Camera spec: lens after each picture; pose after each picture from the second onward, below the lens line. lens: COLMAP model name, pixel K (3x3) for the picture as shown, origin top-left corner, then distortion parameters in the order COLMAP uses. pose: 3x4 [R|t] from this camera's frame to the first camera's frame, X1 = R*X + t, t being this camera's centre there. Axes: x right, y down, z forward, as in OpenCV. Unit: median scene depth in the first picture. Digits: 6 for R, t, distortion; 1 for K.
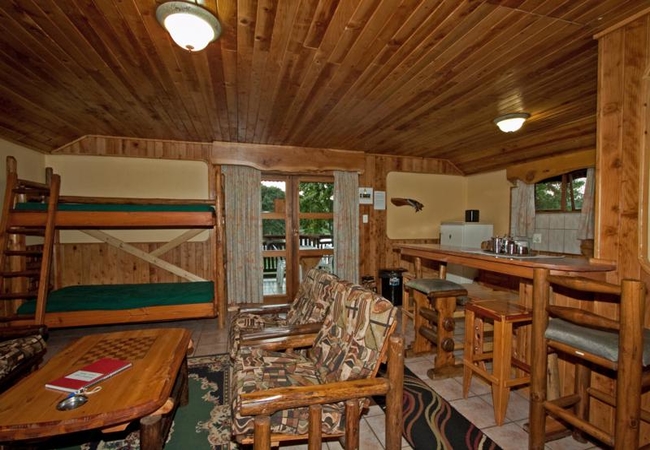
lens RADIAL K [[274.6, 0, 290.1], [0, 274.6, 233.0], [0, 0, 1]] dist [-0.010480, 0.000067]
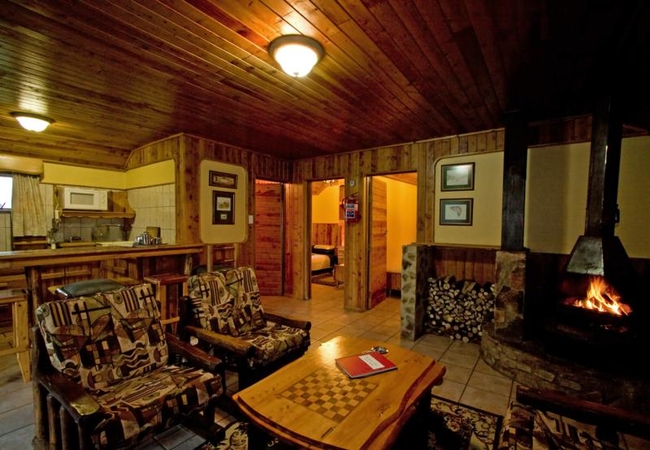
lens RADIAL K [[300.0, 0, 321.3], [0, 300.0, 231.5], [0, 0, 1]] dist [-0.011025, 0.000639]
pose [[-0.681213, -0.033602, 0.731313, -0.477408], [0.019233, 0.997780, 0.063761, -0.033885], [-0.731832, 0.057500, -0.679055, 0.616233]]
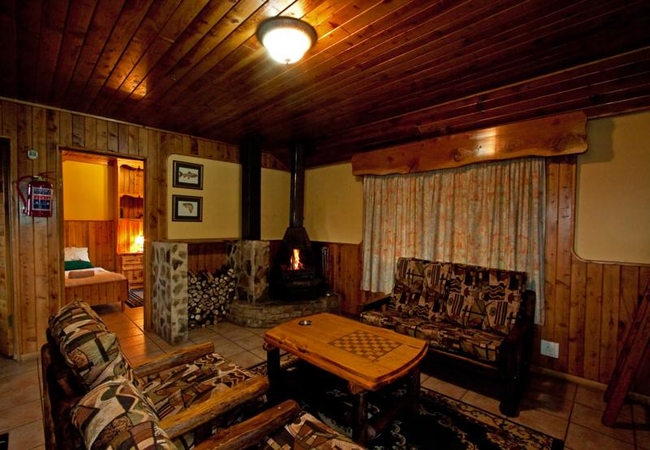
lens RADIAL K [[300.0, 0, 321.3], [0, 300.0, 231.5], [0, 0, 1]] dist [-0.011025, 0.000639]
pose [[-0.825965, 0.003328, -0.563712, 0.072819], [-0.037085, 0.997496, 0.060226, -0.028222], [0.562500, 0.070650, -0.823773, 0.715794]]
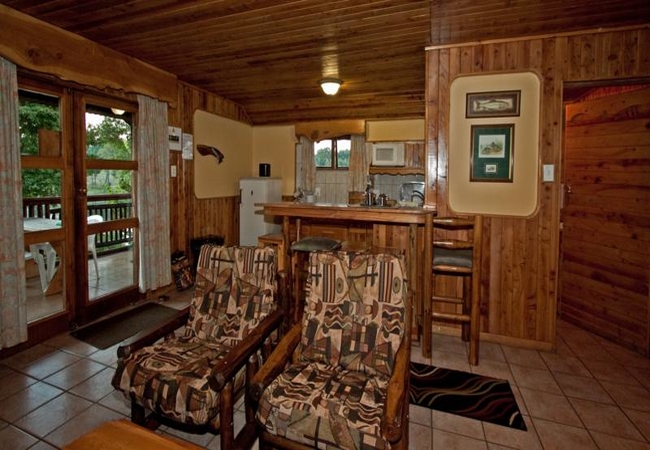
lens RADIAL K [[359.1, 0, 325.1], [0, 359.1, 194.4], [0, 0, 1]] dist [-0.015489, 0.000658]
pose [[0.523674, -0.036964, 0.851117, -0.316776], [0.023974, 0.999302, 0.028649, -0.009668], [-0.851582, 0.005402, 0.524194, 0.192692]]
